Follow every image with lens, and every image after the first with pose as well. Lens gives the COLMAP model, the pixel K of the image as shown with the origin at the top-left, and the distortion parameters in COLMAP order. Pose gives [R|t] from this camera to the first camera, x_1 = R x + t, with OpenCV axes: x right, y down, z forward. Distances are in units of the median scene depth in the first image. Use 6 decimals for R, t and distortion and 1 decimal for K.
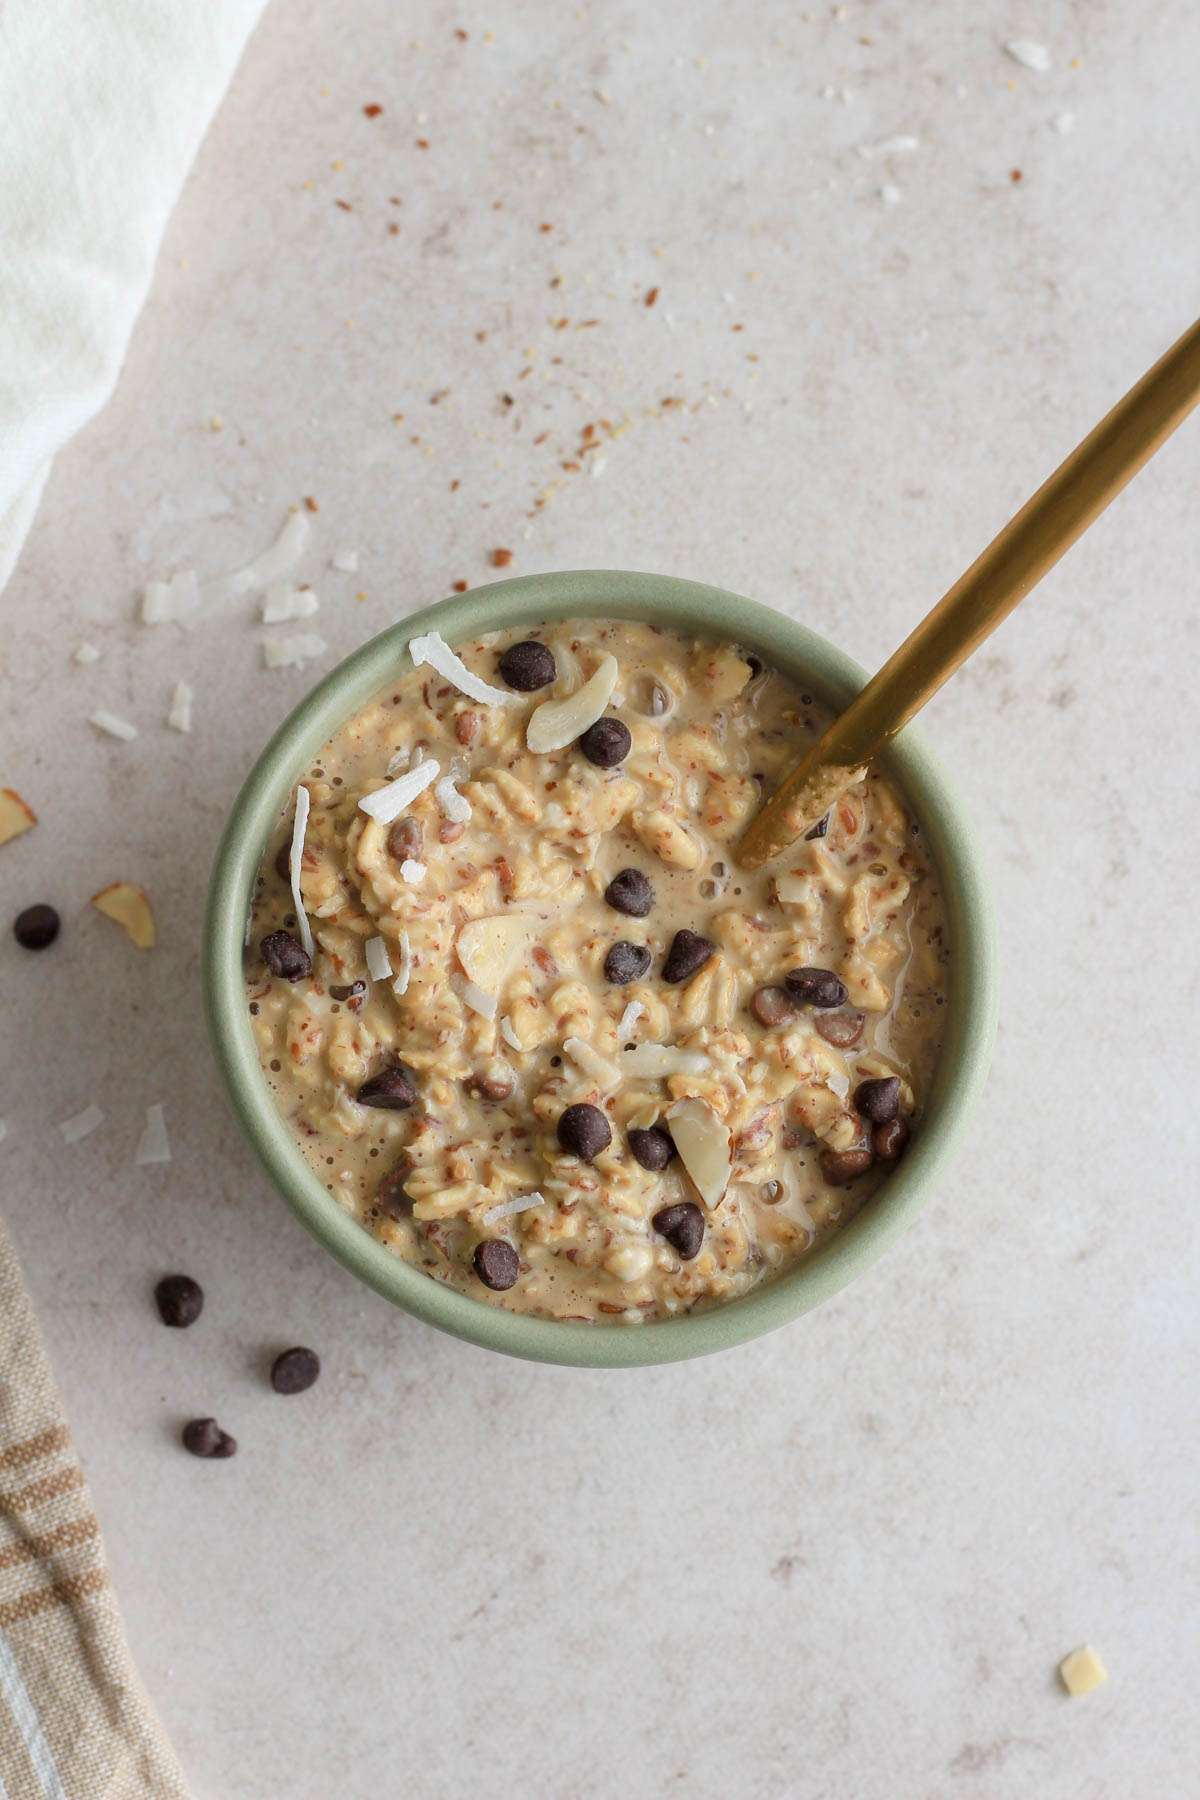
lens RADIAL K [[4865.2, 0, 608.3], [0, 4865.2, 900.6], [0, 0, 1]] dist [-0.136567, 0.000000]
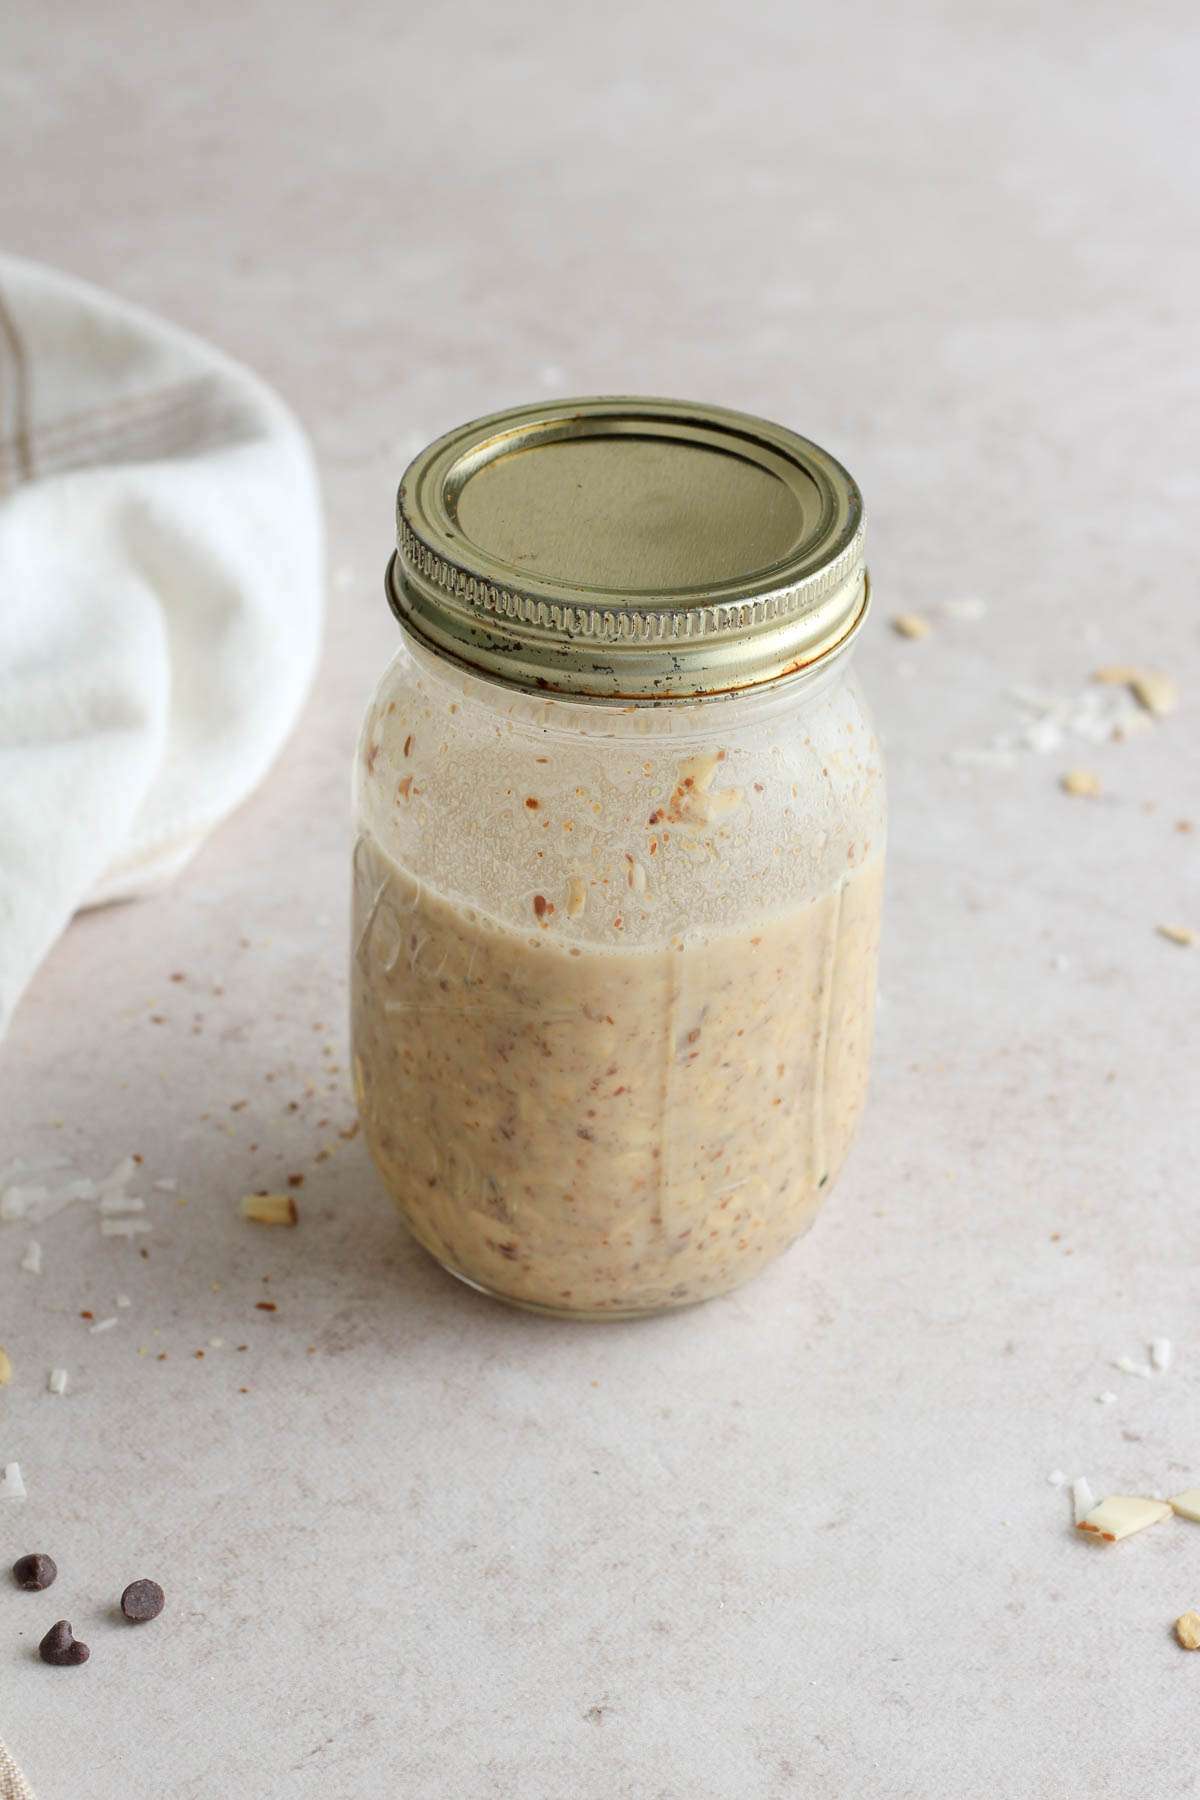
lens RADIAL K [[5130.0, 0, 618.1], [0, 5130.0, 890.8], [0, 0, 1]] dist [-0.104187, 0.000000]
pose [[0.995215, -0.025174, 0.094414, -0.061858], [0.089270, 0.627145, -0.773770, 0.903713], [-0.039732, 0.778496, 0.626391, 0.135119]]
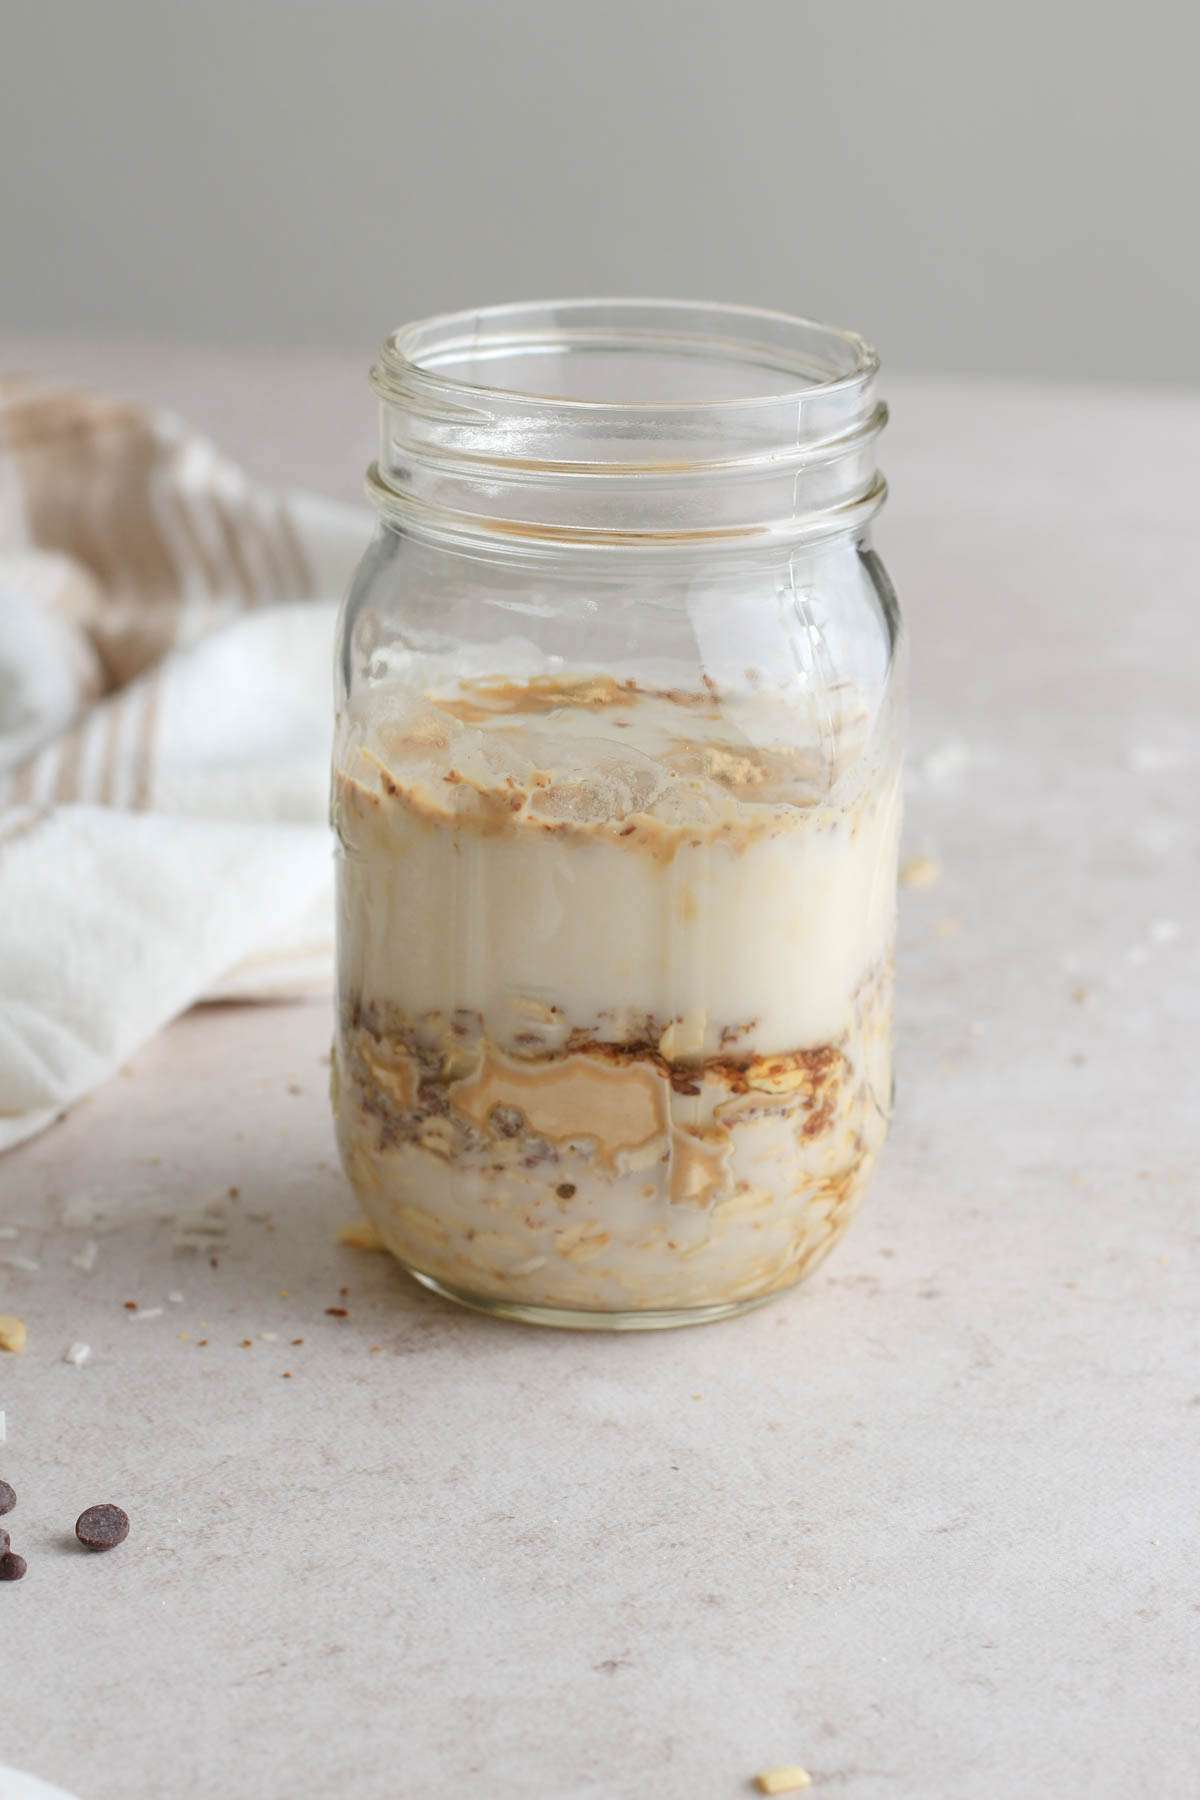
lens RADIAL K [[4993.5, 0, 593.5], [0, 4993.5, 901.4], [0, 0, 1]] dist [-0.100063, 0.000000]
pose [[0.997931, 0.035349, -0.053702, 0.077294], [-0.063732, 0.433904, -0.898702, 0.896597], [-0.008467, 0.900265, 0.435259, 0.468197]]
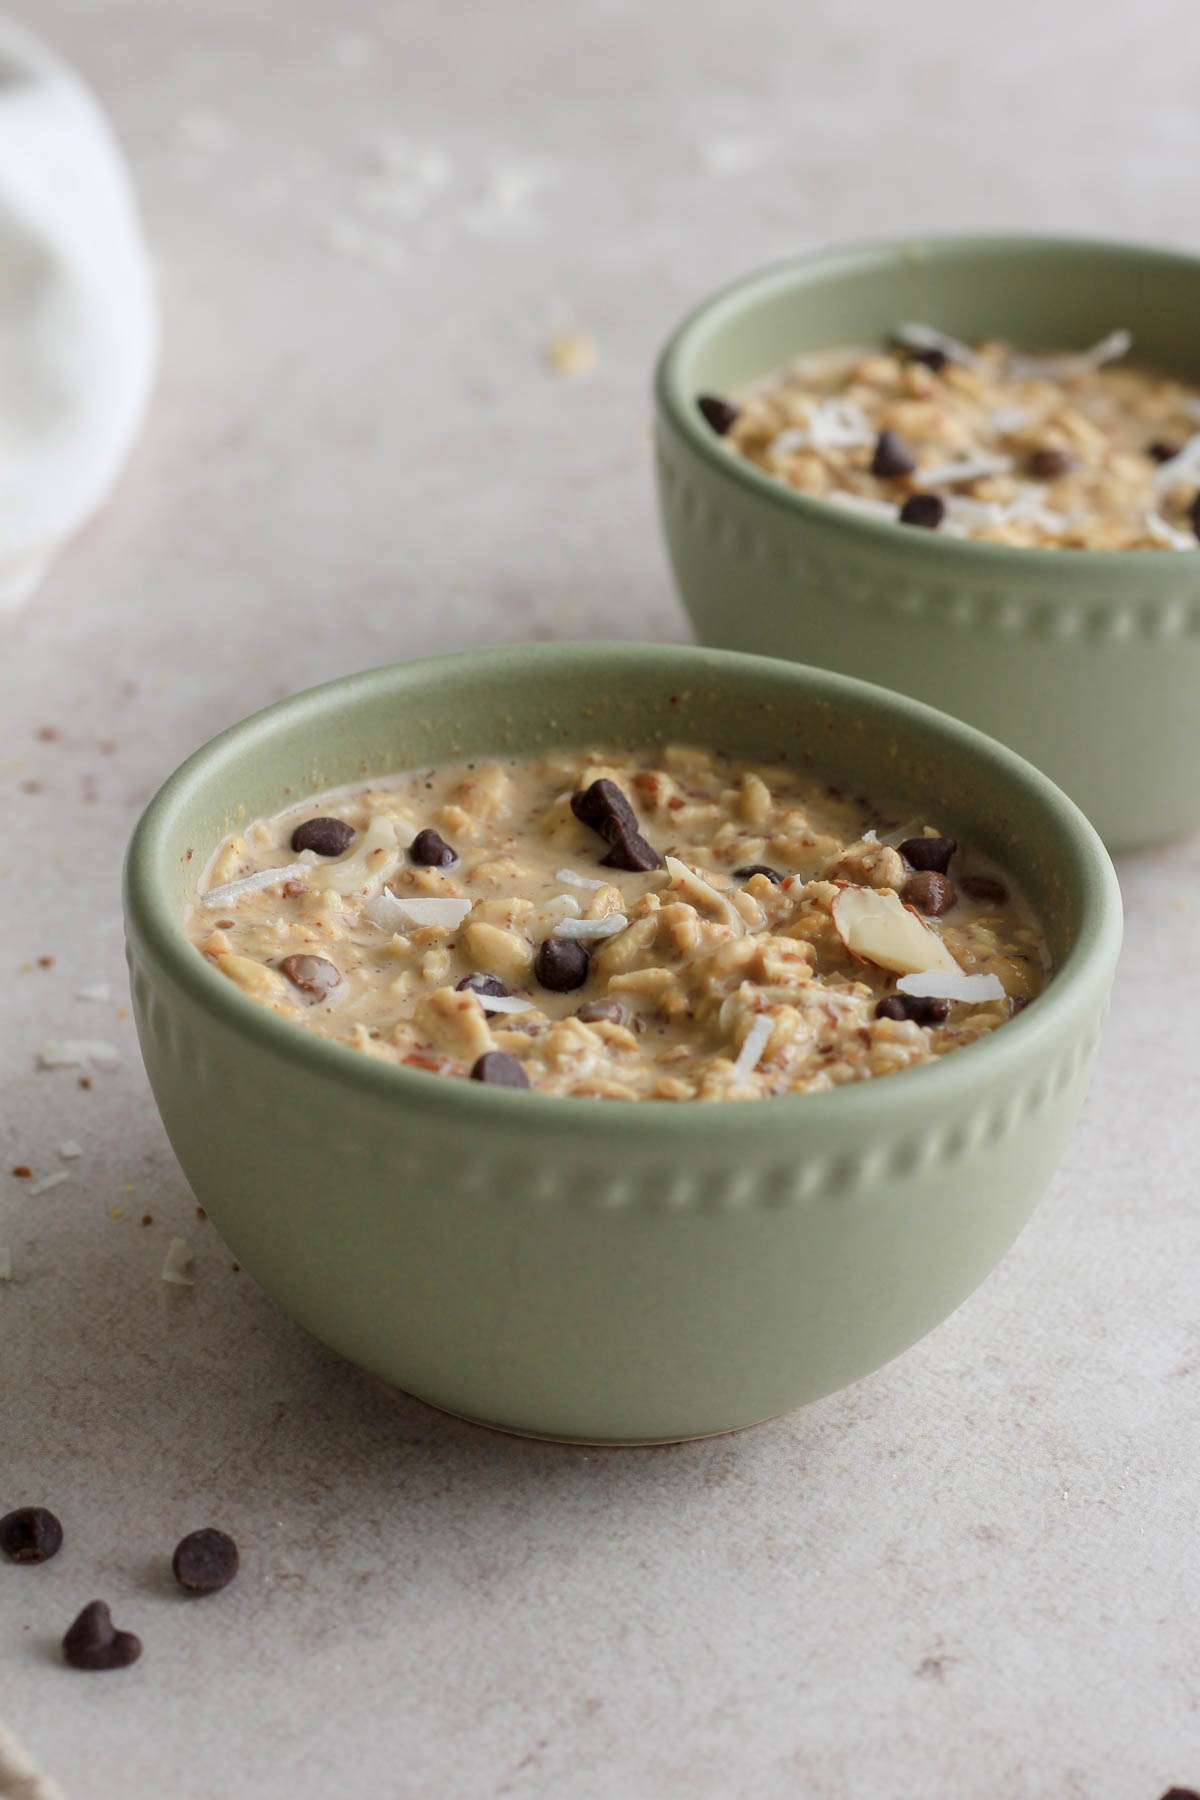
lens RADIAL K [[4865.2, 0, 617.7], [0, 4865.2, 911.0], [0, 0, 1]] dist [-0.136567, 0.000000]
pose [[0.970880, -0.092625, 0.220938, -0.153936], [0.231695, 0.597525, -0.767647, 0.601396], [-0.060913, 0.796483, 0.601585, 0.482732]]
